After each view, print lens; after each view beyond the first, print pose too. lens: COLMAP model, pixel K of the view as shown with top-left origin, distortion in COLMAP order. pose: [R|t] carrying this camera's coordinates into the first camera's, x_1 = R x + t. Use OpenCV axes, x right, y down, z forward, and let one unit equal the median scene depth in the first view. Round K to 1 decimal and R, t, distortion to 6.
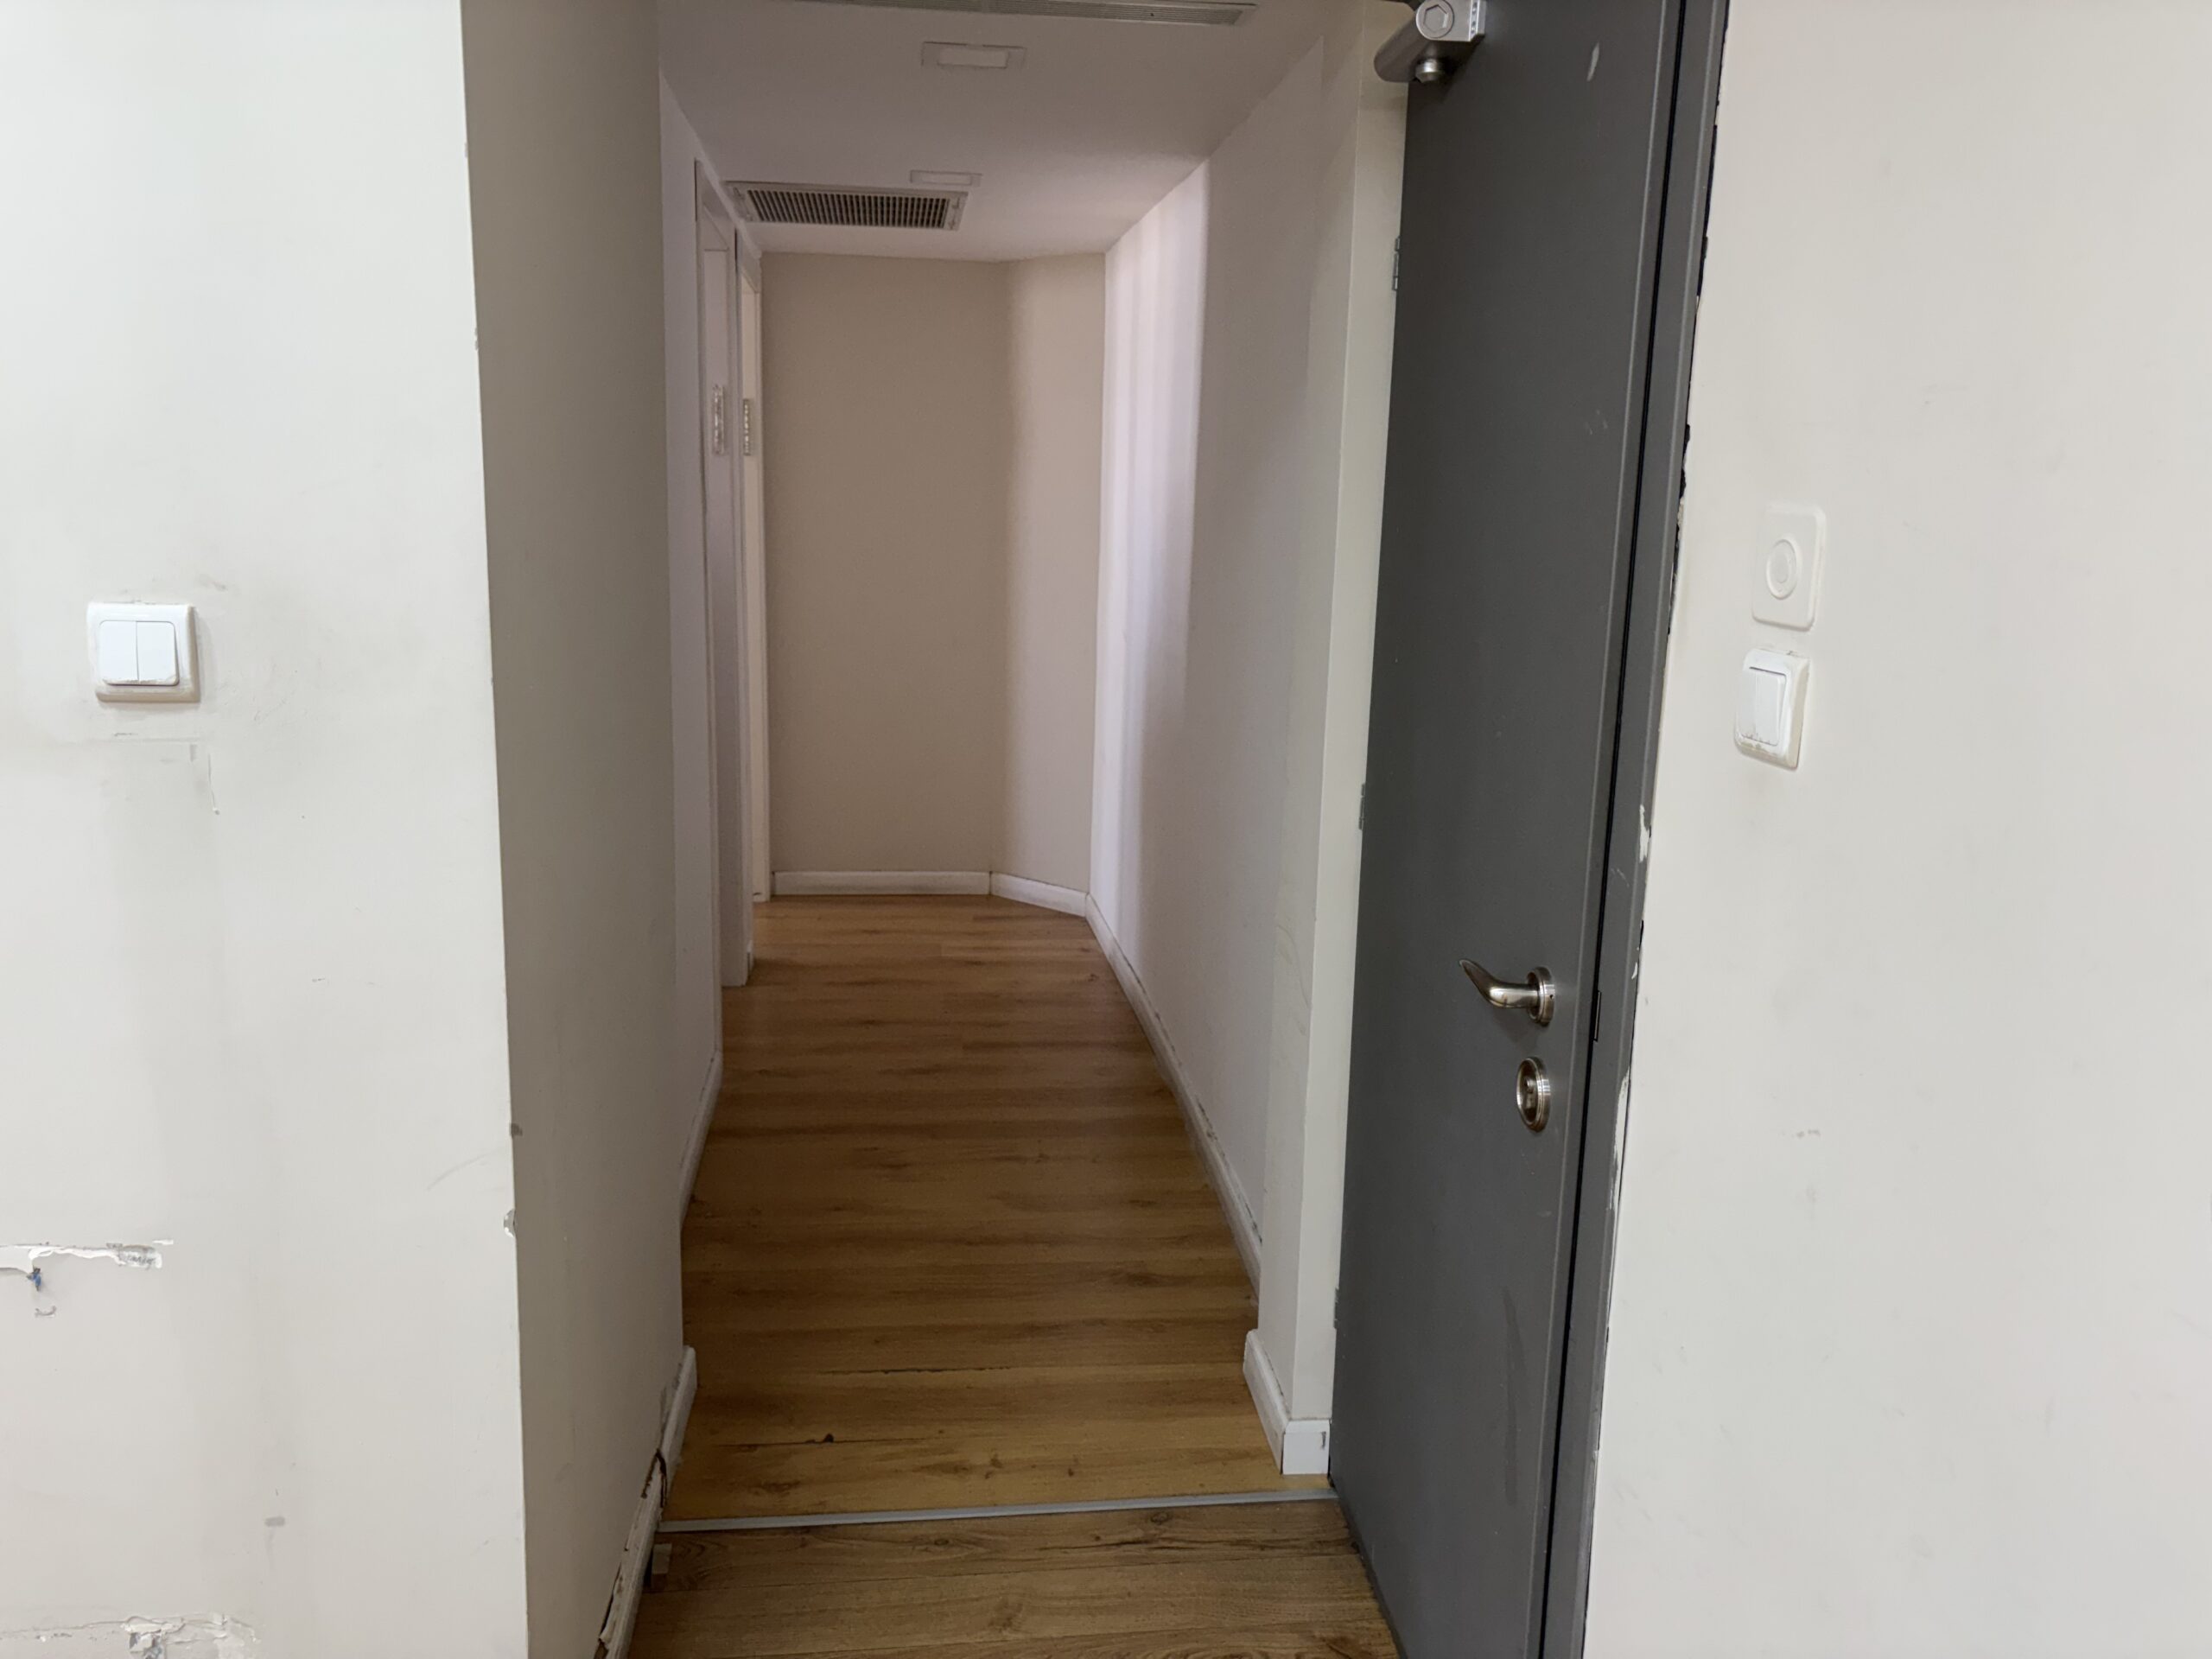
lens RADIAL K [[1670.8, 0, 1106.0], [0, 1670.8, 829.5], [0, 0, 1]] dist [-0.000021, -0.000069]
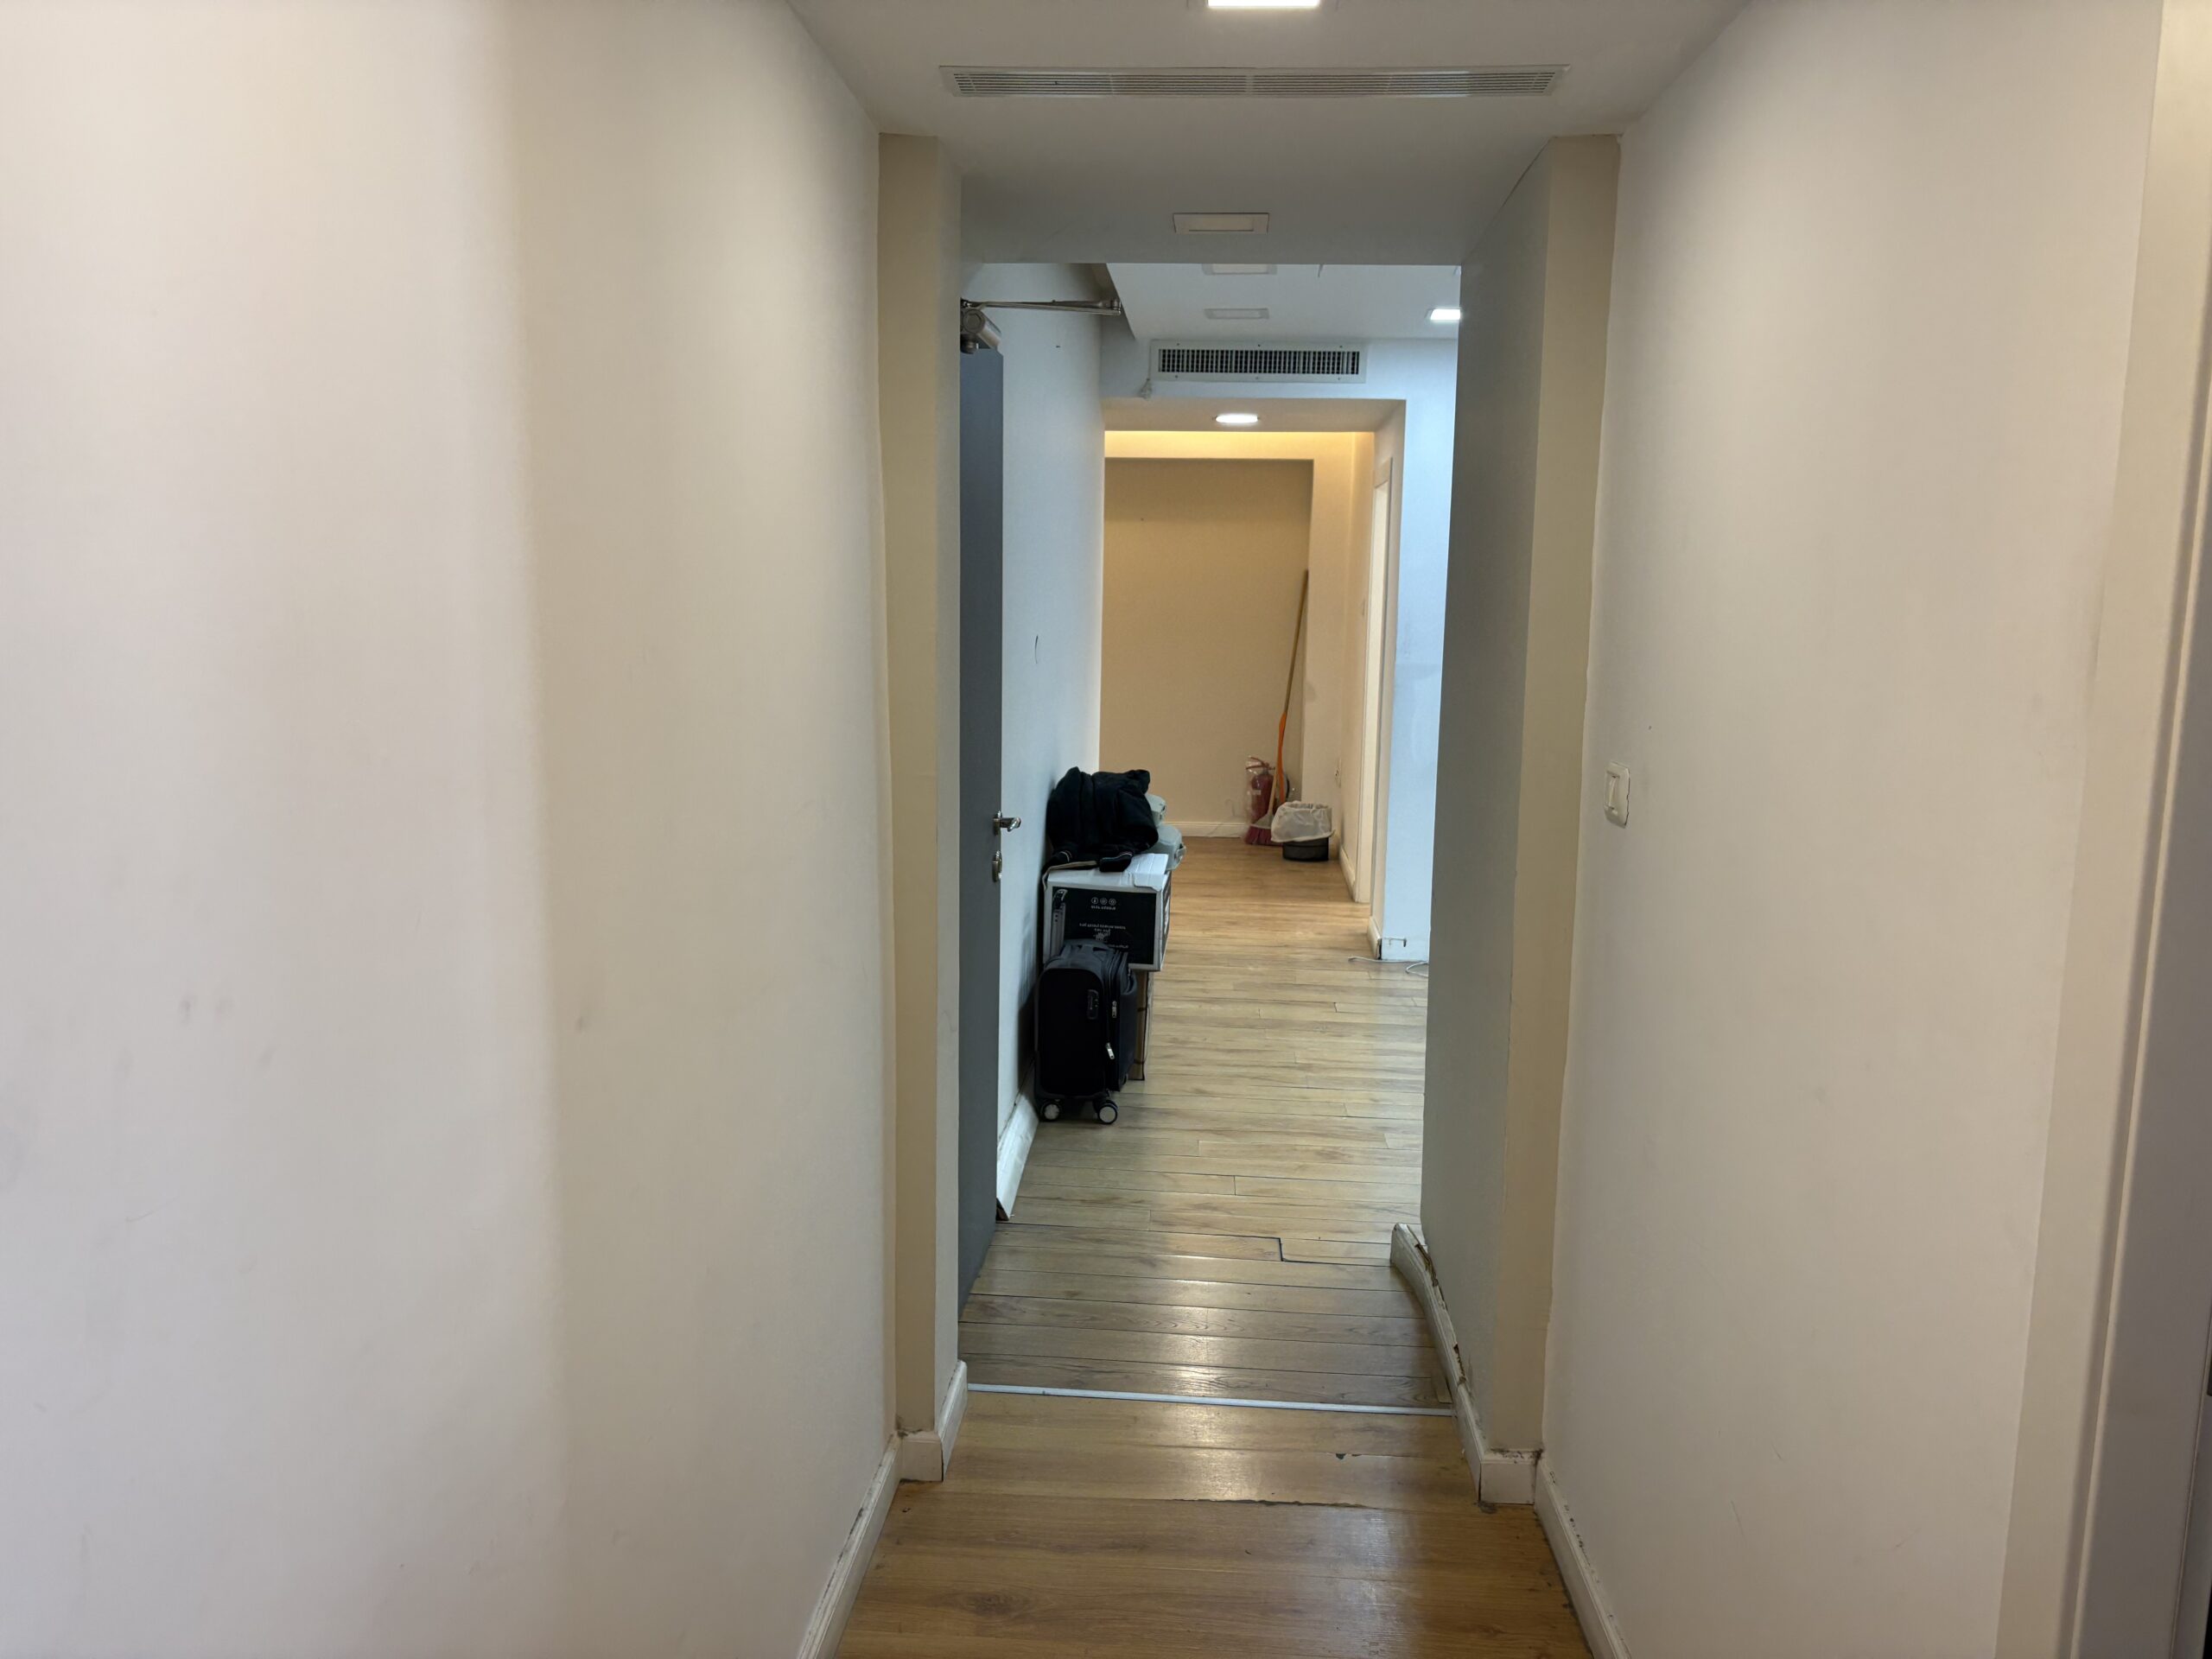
lens RADIAL K [[1670.8, 0, 1106.0], [0, 1670.8, 829.5], [0, 0, 1]] dist [-0.000021, -0.000069]
pose [[-0.984366, -0.067060, 0.162868, -0.143954], [-0.009276, 0.943140, 0.332265, -0.360627], [-0.175889, 0.325560, -0.929018, 1.696460]]
